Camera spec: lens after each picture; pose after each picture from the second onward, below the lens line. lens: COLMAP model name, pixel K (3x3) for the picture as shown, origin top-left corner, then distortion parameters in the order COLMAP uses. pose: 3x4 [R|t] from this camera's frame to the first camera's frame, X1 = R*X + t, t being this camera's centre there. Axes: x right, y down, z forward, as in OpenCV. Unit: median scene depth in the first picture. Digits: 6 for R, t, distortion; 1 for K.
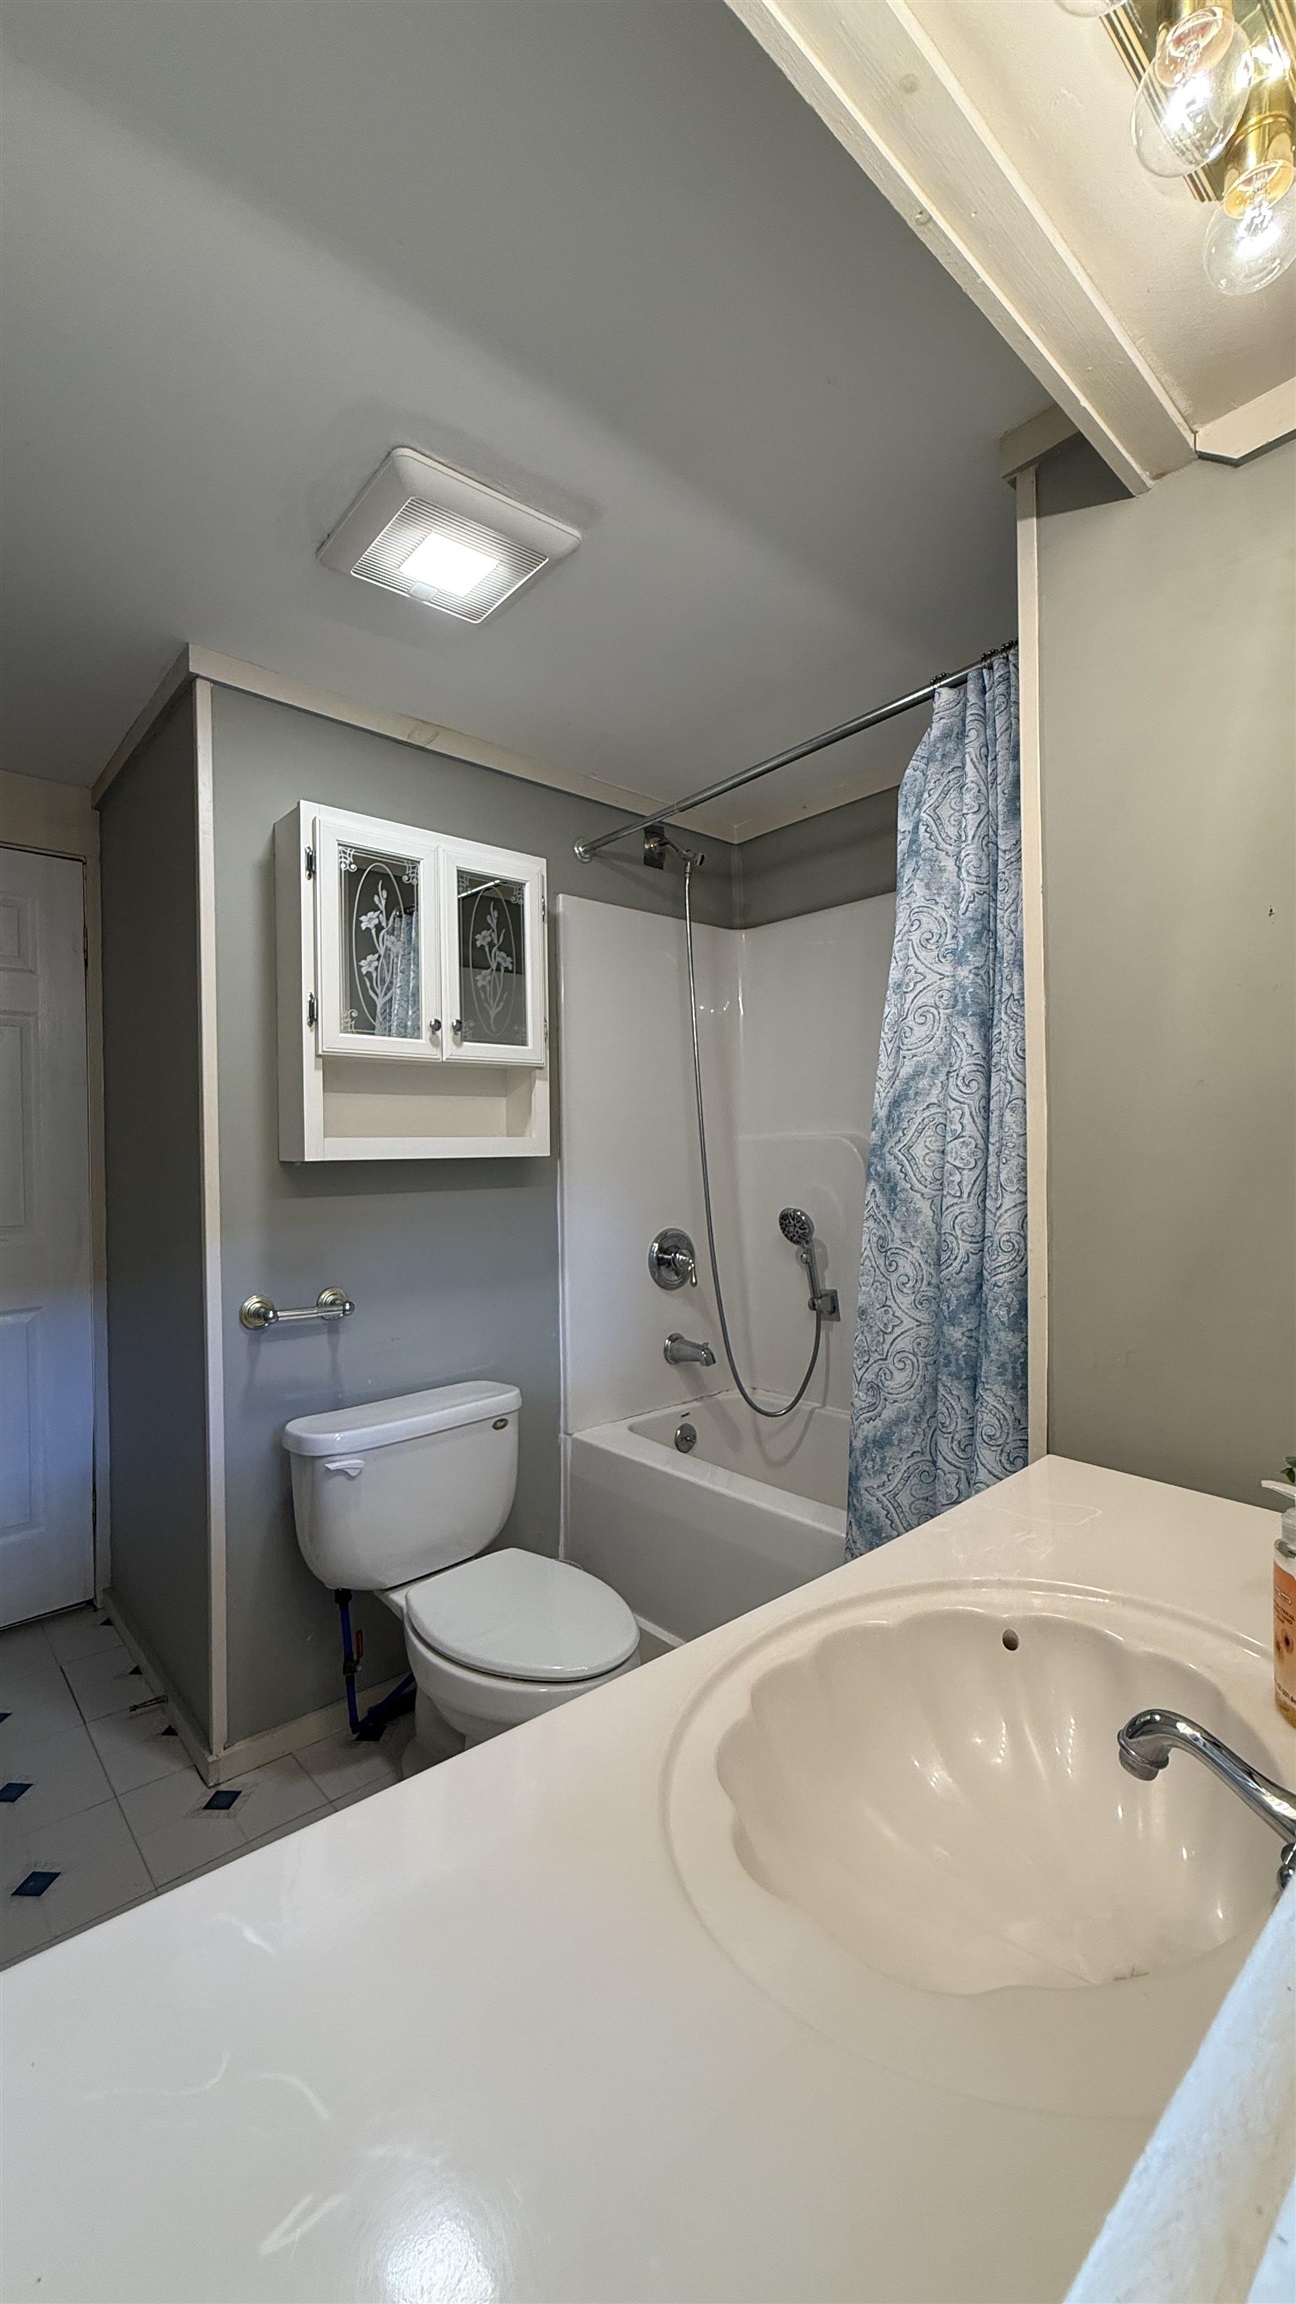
lens RADIAL K [[919.3, 0, 646.9], [0, 919.3, 1146.3], [0, 0, 1]] dist [0.000817, -0.000281]
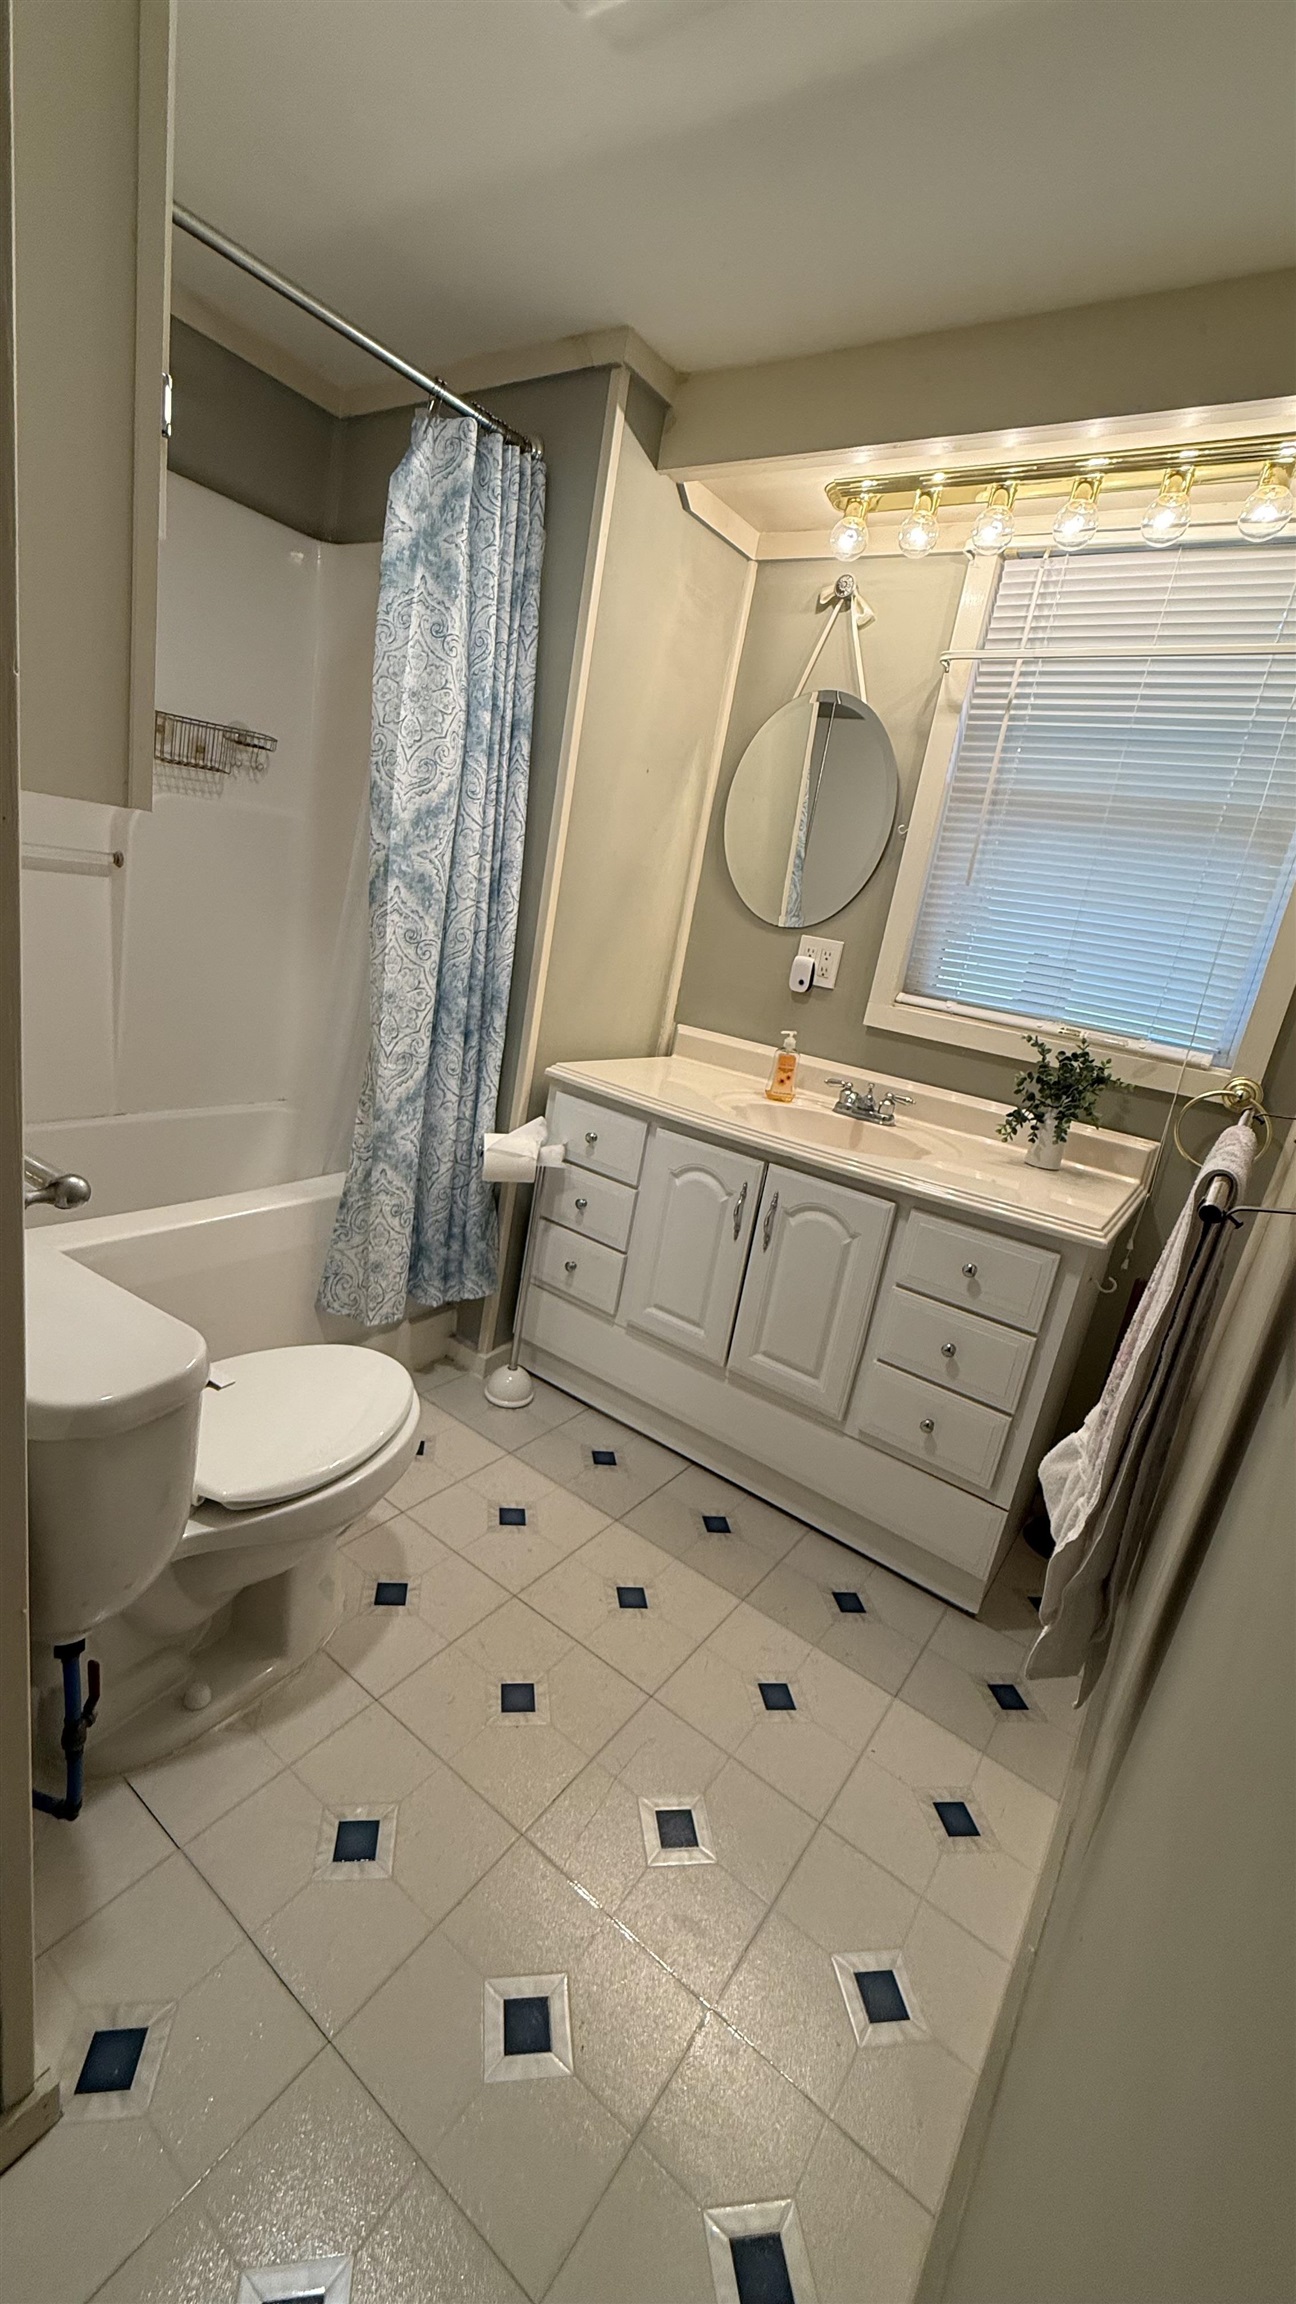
lens RADIAL K [[919.3, 0, 646.9], [0, 919.3, 1146.3], [0, 0, 1]] dist [0.000817, -0.000281]
pose [[-0.214622, -0.278541, 0.936137, -0.976112], [-0.165021, 0.955034, 0.246330, 0.023855], [-0.962655, -0.101614, -0.250936, 0.972231]]
